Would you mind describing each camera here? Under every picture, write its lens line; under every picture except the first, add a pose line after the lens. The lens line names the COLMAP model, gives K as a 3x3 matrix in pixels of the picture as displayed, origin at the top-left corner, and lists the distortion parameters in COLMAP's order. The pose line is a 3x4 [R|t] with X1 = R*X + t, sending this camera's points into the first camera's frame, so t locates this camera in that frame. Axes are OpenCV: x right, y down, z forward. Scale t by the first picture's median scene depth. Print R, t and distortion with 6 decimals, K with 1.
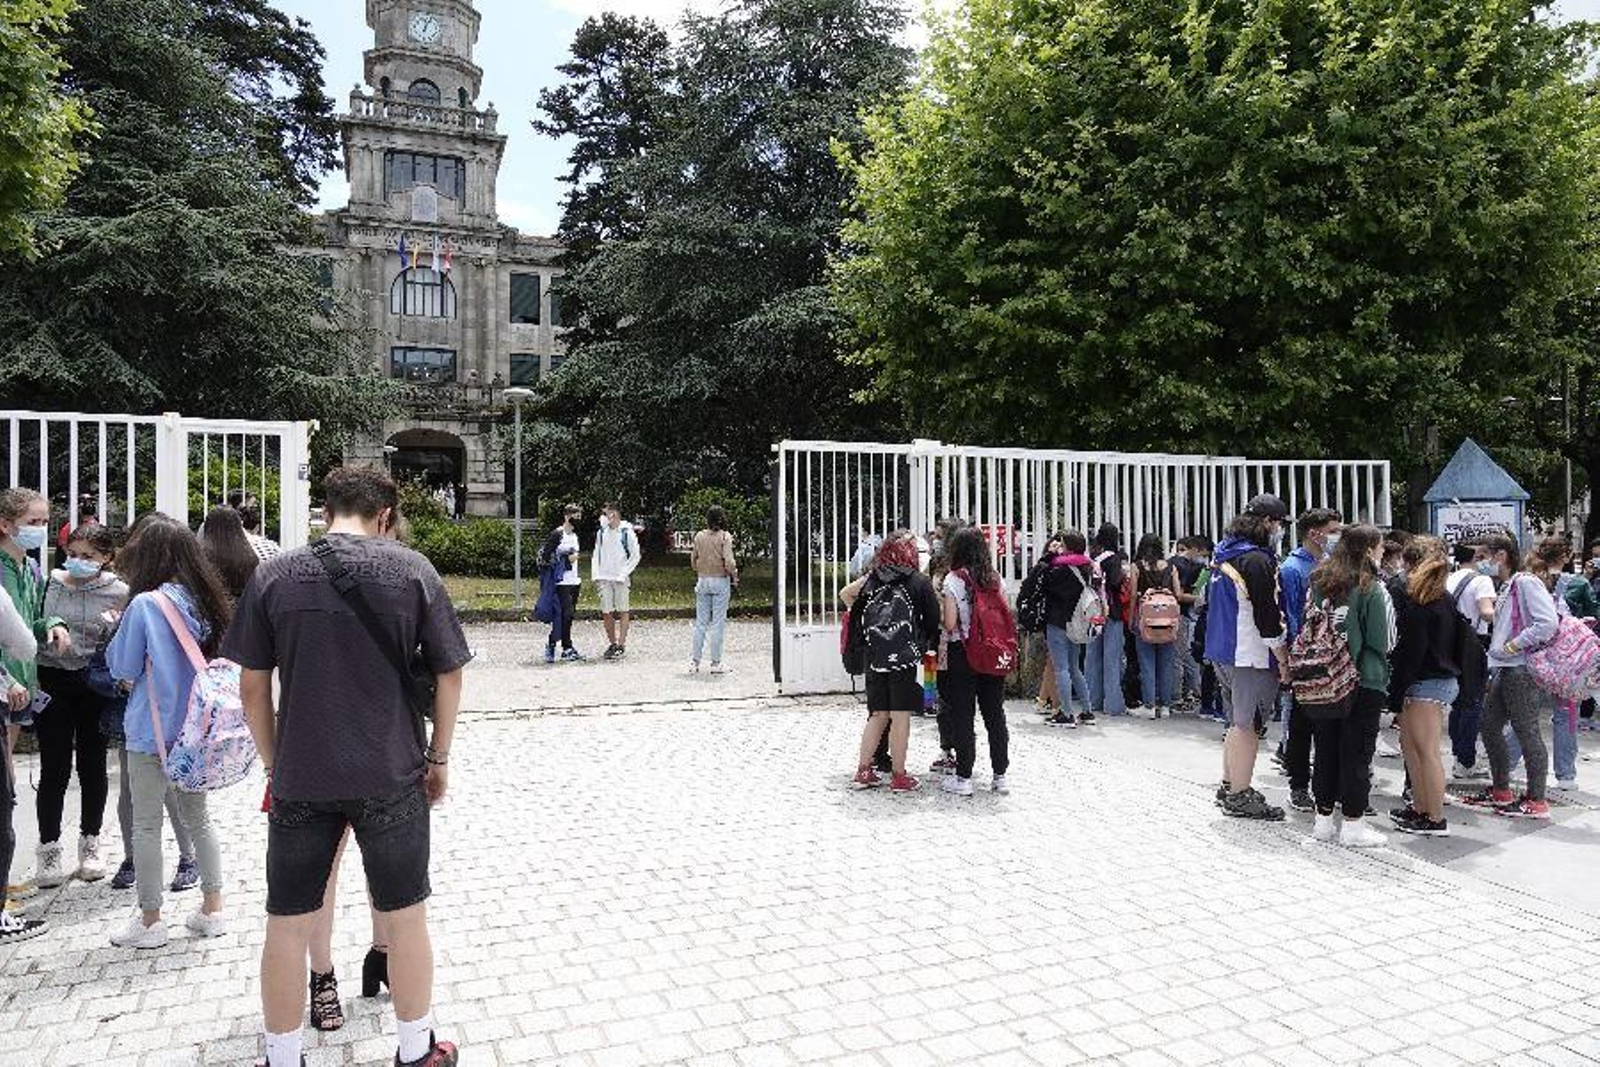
lens RADIAL K [[1140.2, 0, 803.1], [0, 1140.2, 525.4], [0, 0, 1]] dist [0.017762, -0.004608]
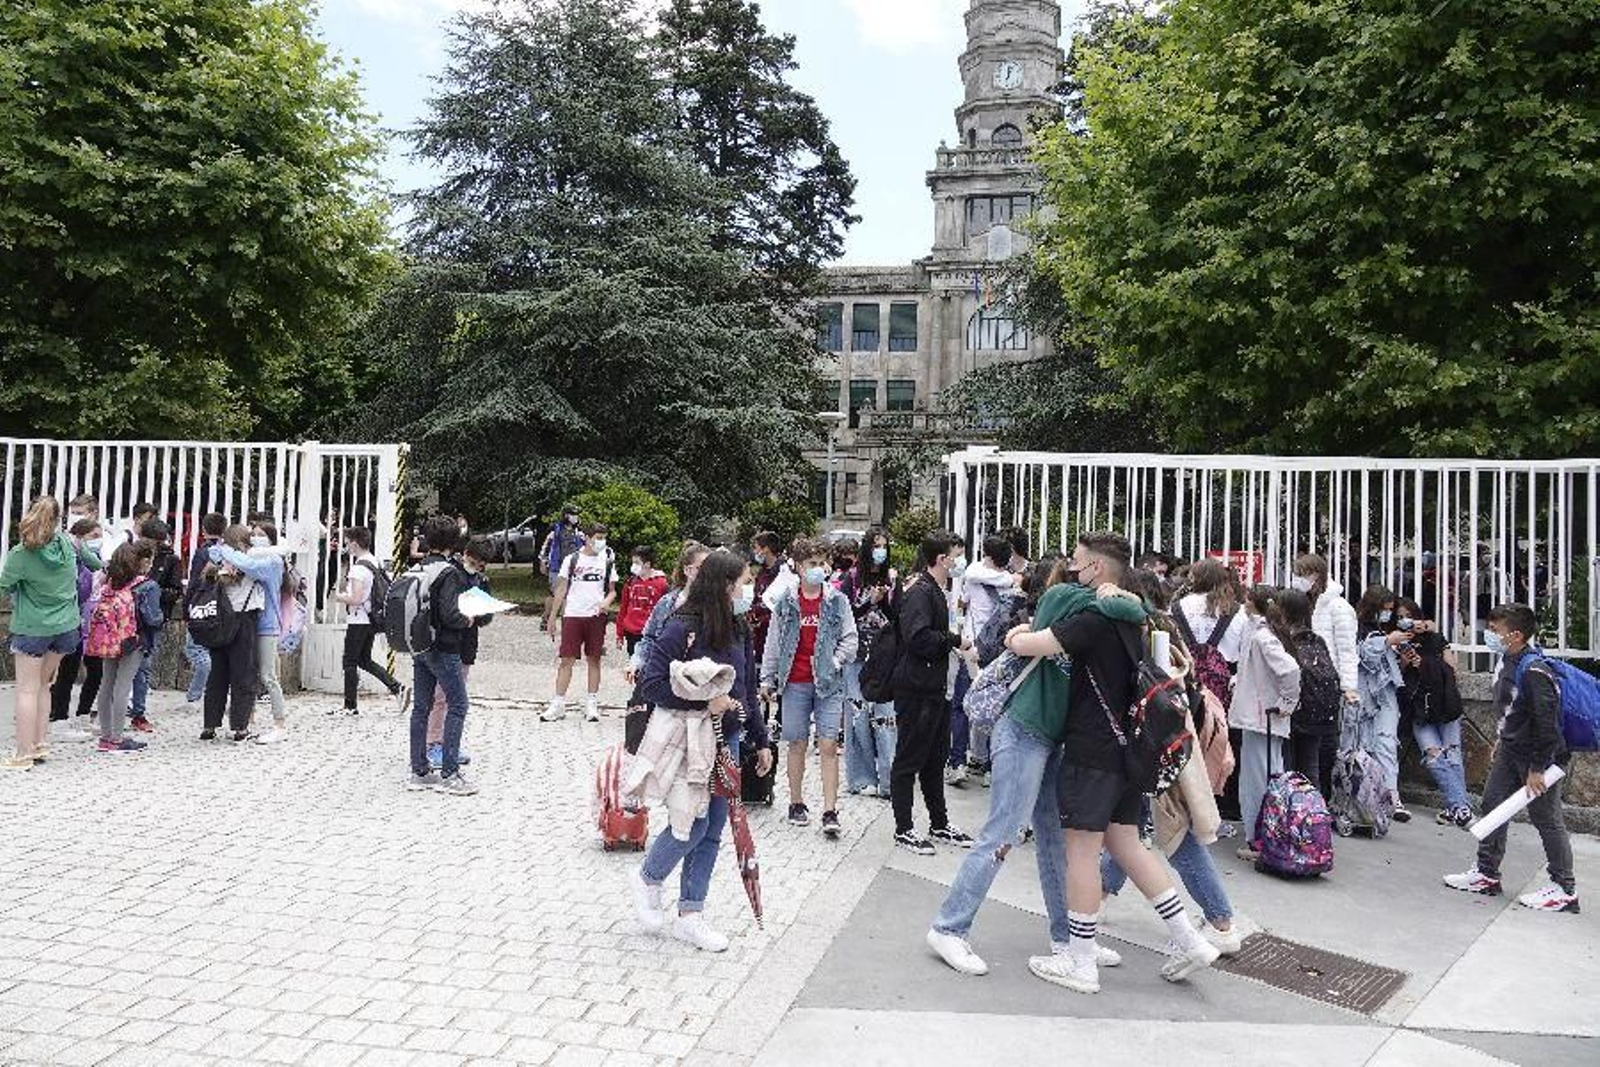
lens RADIAL K [[1140.2, 0, 784.9], [0, 1140.2, 518.7], [0, 0, 1]] dist [0.017762, -0.004608]
pose [[0.819983, 0.007577, -0.572338, 0.417946], [-0.026729, 0.999328, -0.025064, 0.005129], [0.571764, 0.035850, 0.819635, 0.177243]]
